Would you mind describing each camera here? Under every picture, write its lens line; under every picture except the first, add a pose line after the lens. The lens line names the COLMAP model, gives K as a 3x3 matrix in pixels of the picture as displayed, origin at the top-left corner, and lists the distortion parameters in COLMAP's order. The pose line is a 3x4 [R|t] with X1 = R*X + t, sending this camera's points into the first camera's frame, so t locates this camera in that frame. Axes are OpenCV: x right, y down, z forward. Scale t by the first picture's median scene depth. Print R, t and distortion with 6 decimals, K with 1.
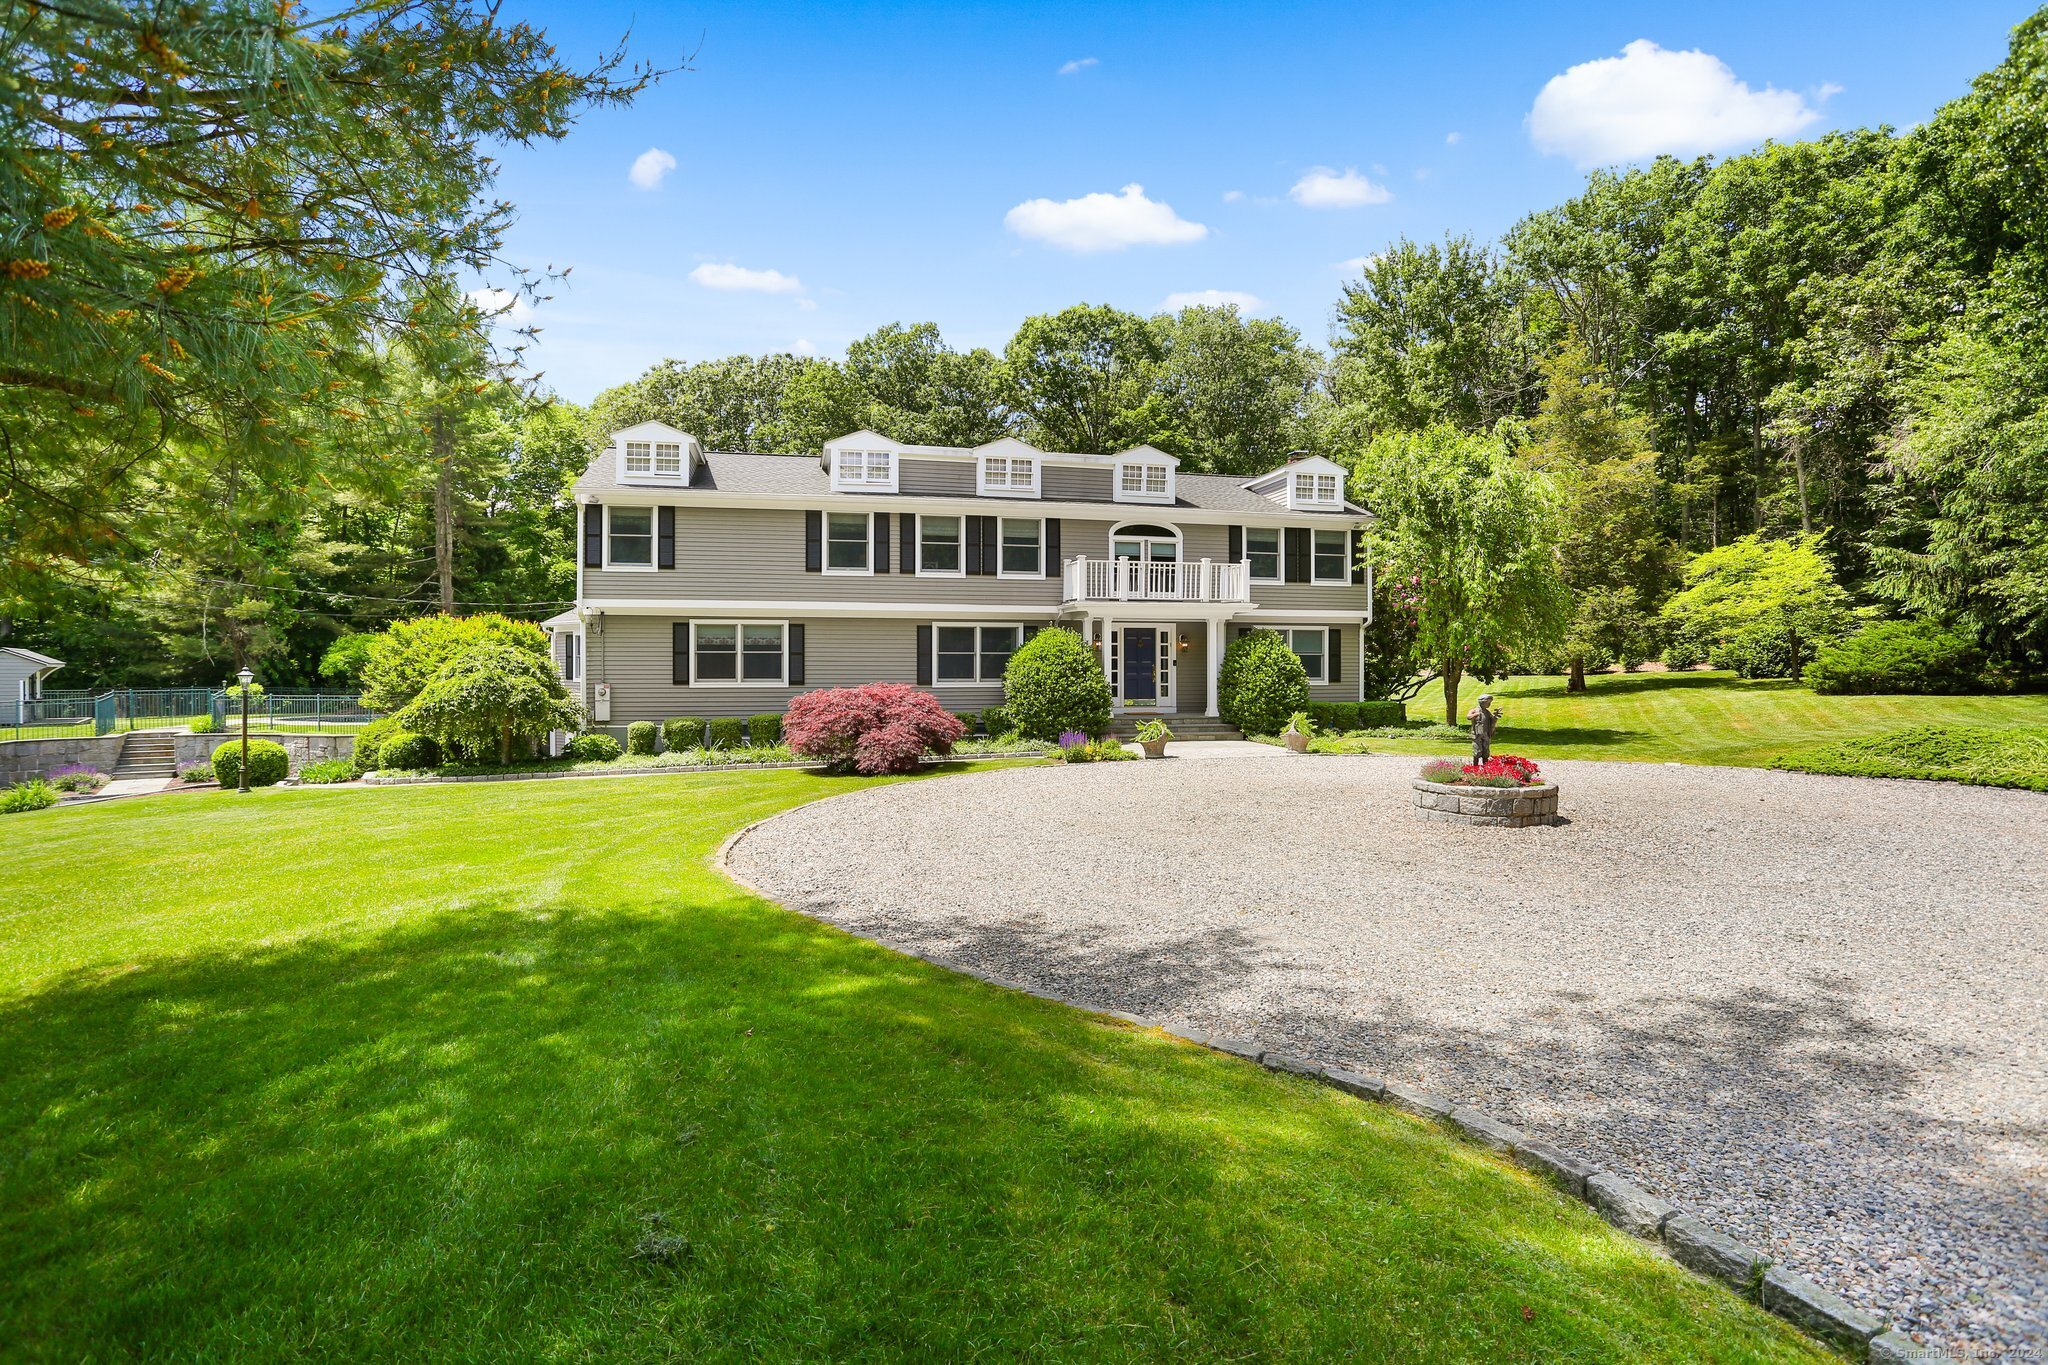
lens RADIAL K [[1002.2, 0, 1026.2], [0, 1002.2, 673.1], [0, 0, 1]] dist [-0.069537, 0.032623]
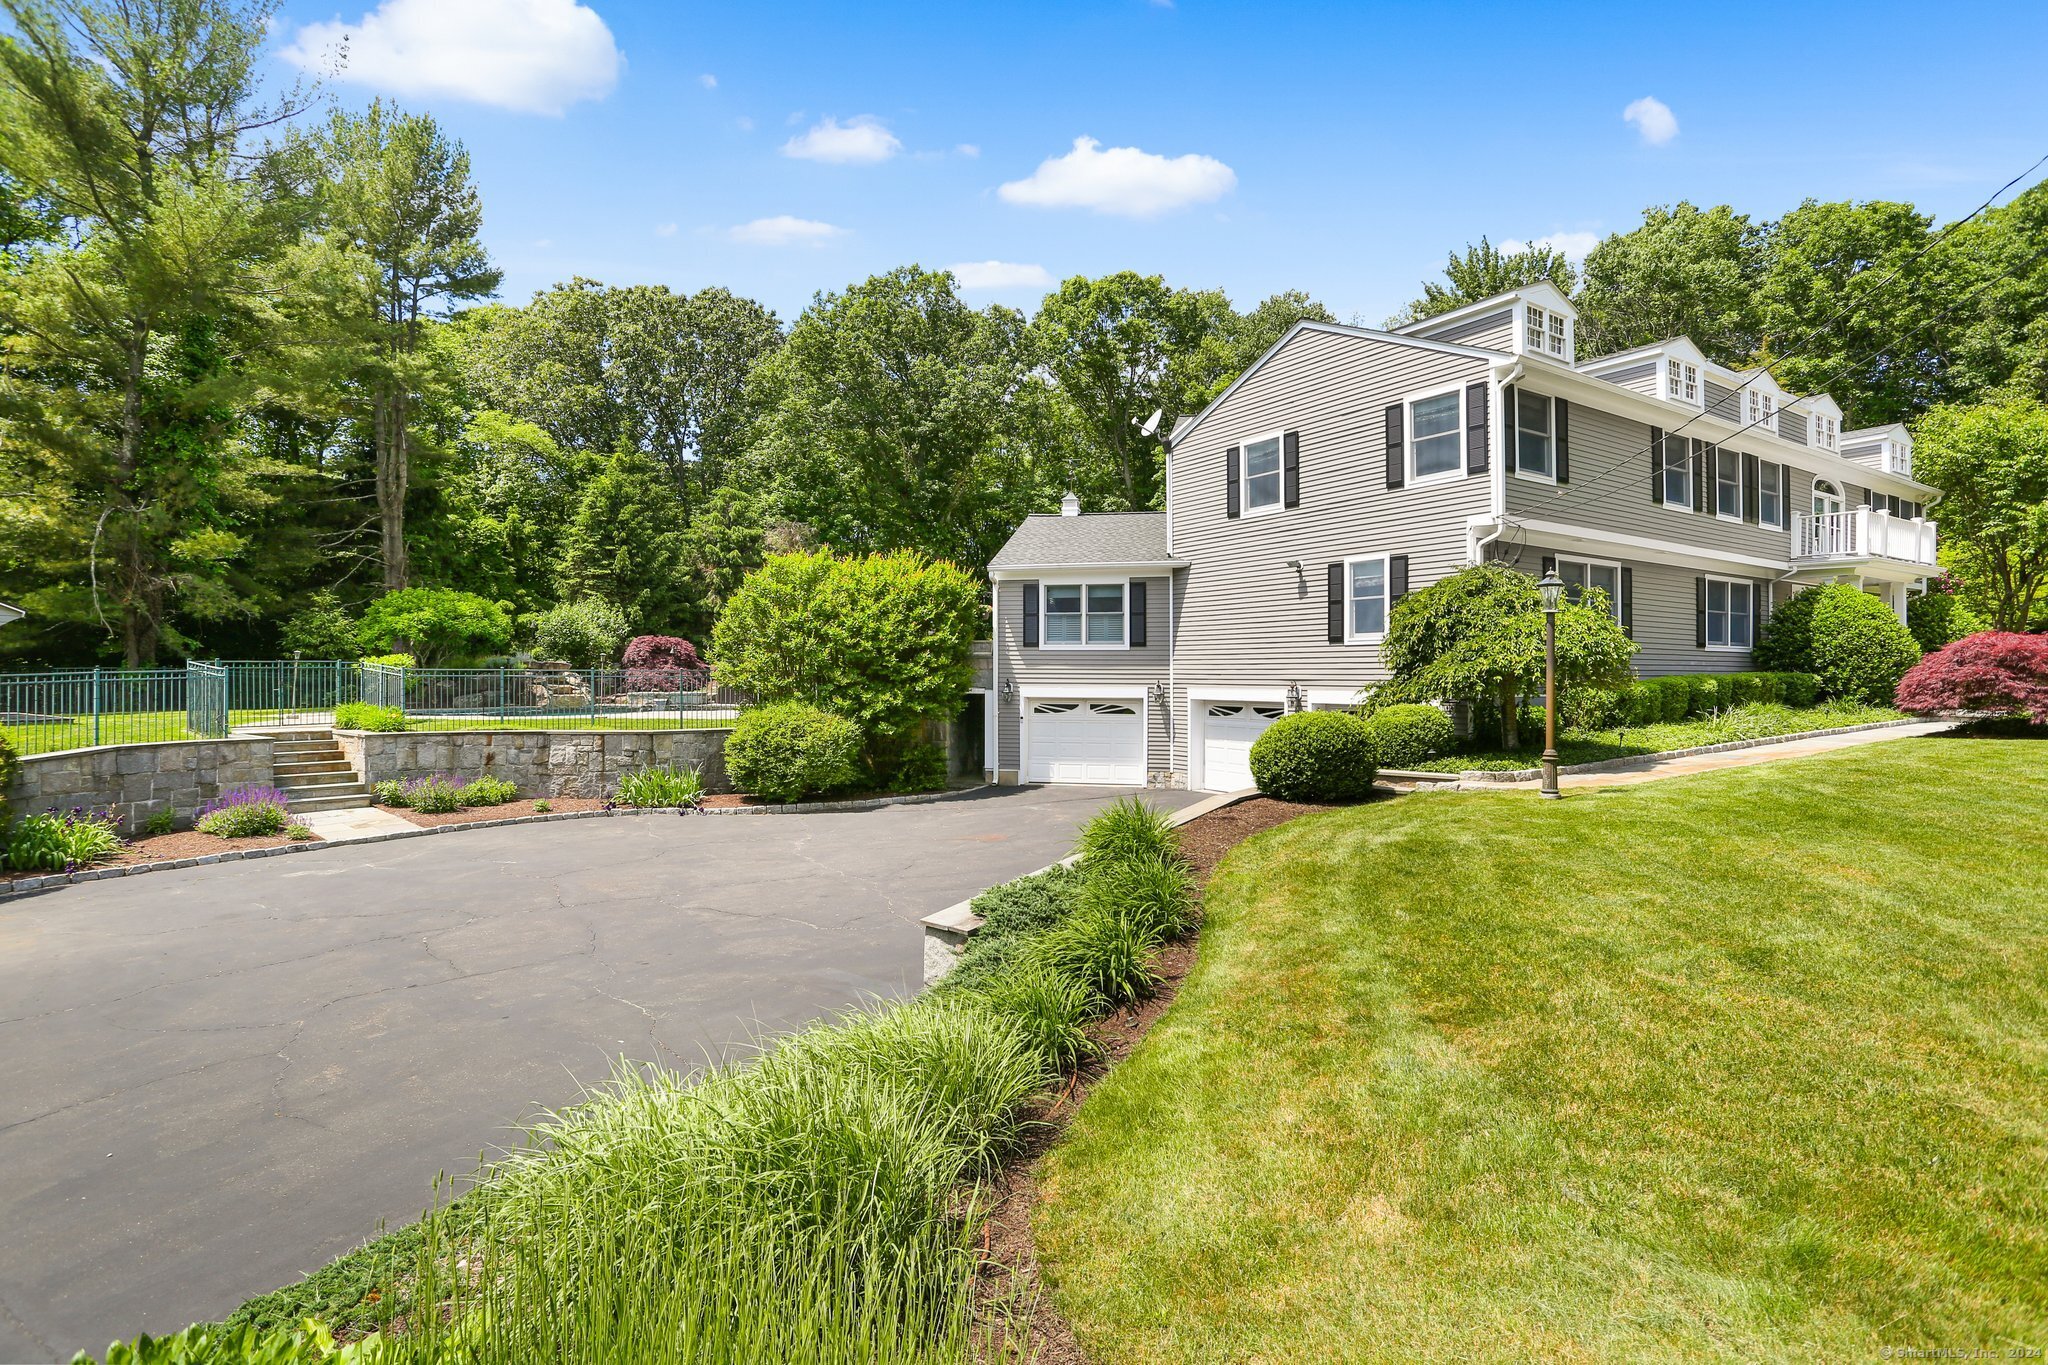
lens RADIAL K [[1002.2, 0, 1026.2], [0, 1002.2, 673.1], [0, 0, 1]] dist [-0.069537, 0.032623]
pose [[0.947619, 0.006638, 0.319334, -0.890788], [-0.003917, 0.999950, -0.009164, 0.039811], [-0.319379, 0.007433, 0.947598, 0.405854]]
